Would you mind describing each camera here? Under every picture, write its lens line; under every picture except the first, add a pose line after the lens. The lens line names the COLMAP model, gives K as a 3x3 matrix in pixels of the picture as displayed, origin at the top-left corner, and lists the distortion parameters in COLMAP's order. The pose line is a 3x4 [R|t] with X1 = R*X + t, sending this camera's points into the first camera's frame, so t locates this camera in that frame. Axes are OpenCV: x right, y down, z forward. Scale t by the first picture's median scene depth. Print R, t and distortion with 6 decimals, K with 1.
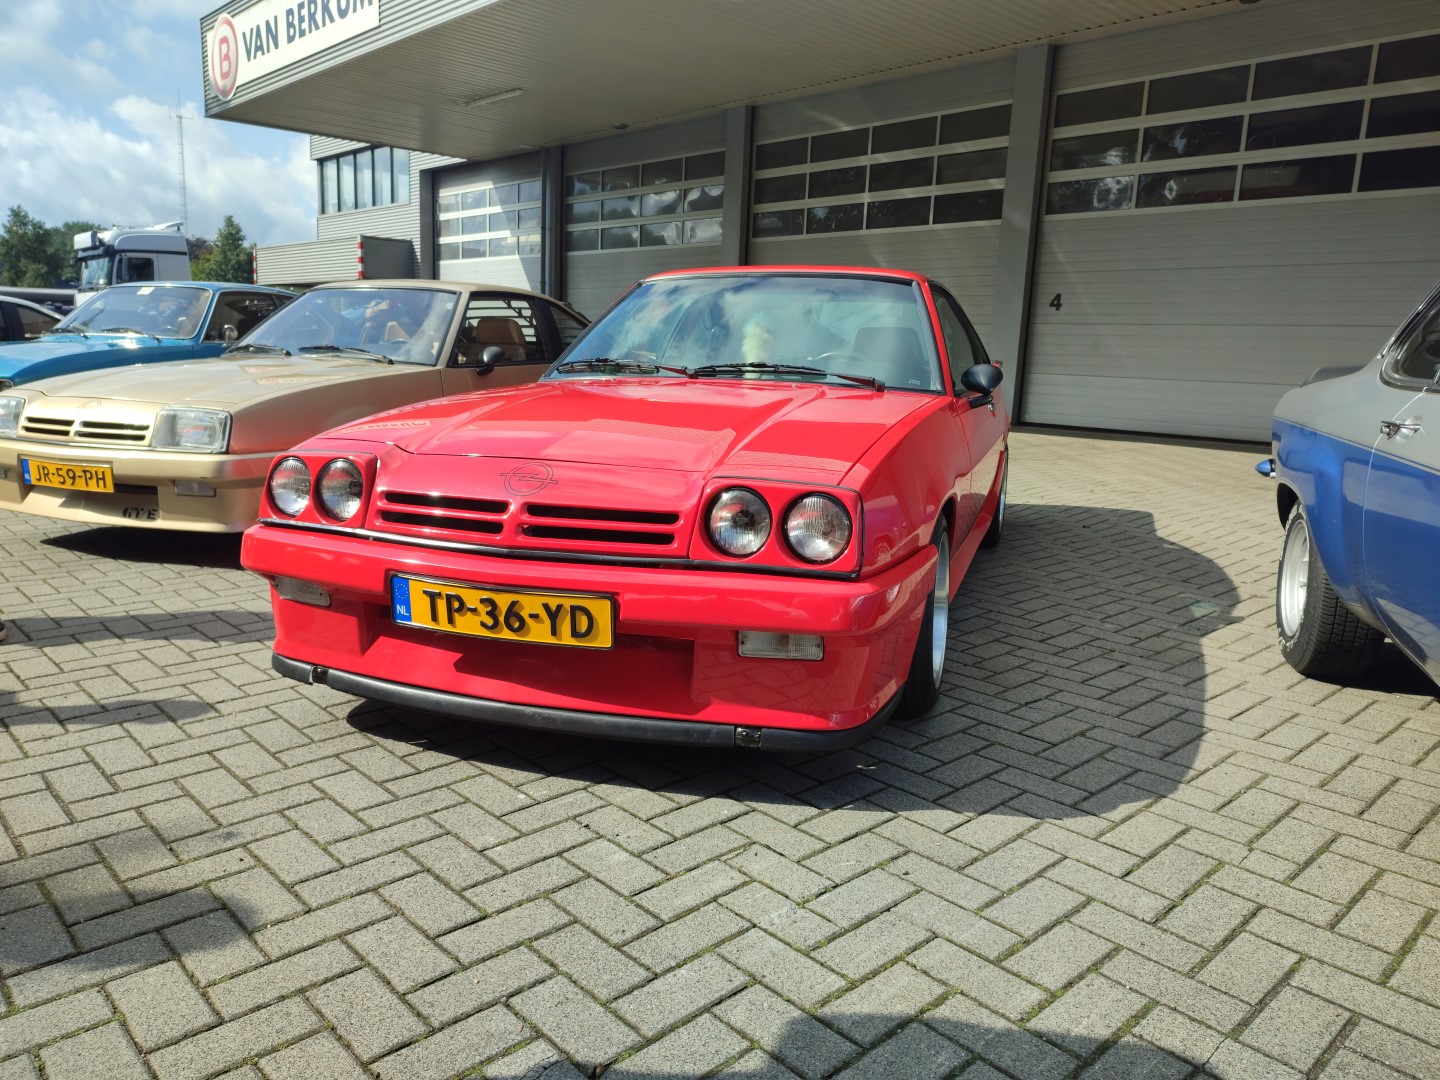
lens RADIAL K [[1047.6, 0, 715.6], [0, 1047.6, 532.4], [0, 0, 1]] dist [0.001982, -0.000663]
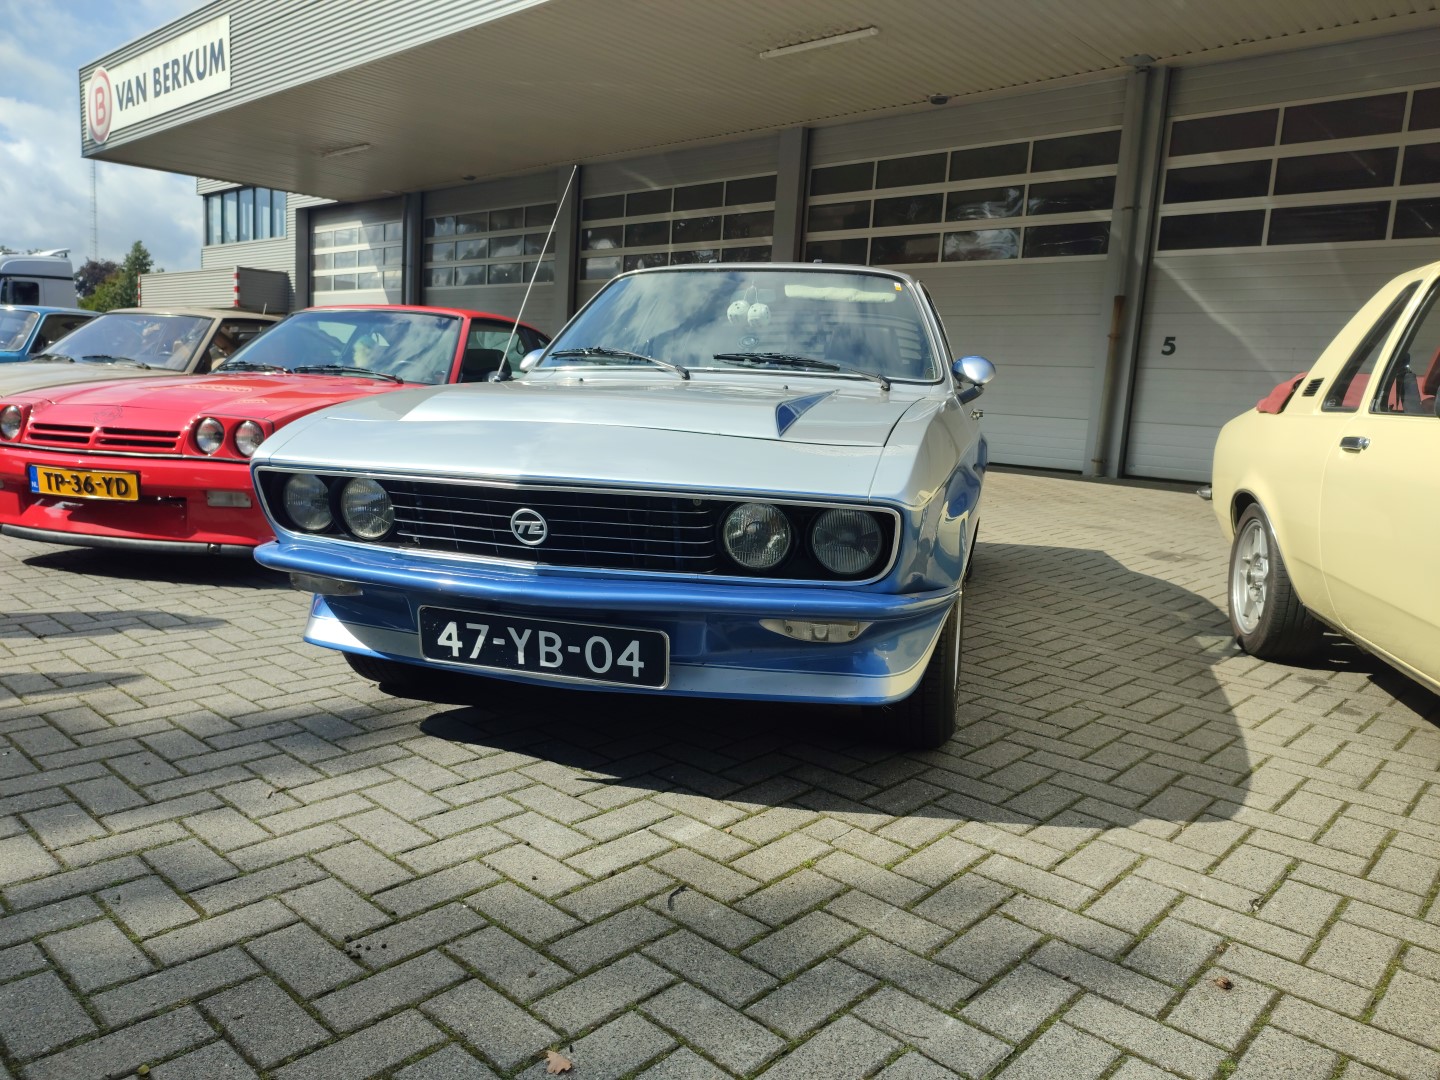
lens RADIAL K [[1021.9, 0, 720.0], [0, 1021.9, 540.0], [0, 0, 1]] dist [-0.000262, -0.002598]
pose [[0.996785, 0.006582, 0.079854, 0.102129], [-0.004887, 0.999759, -0.021400, 0.027104], [-0.079975, 0.020941, 0.996577, -0.120451]]
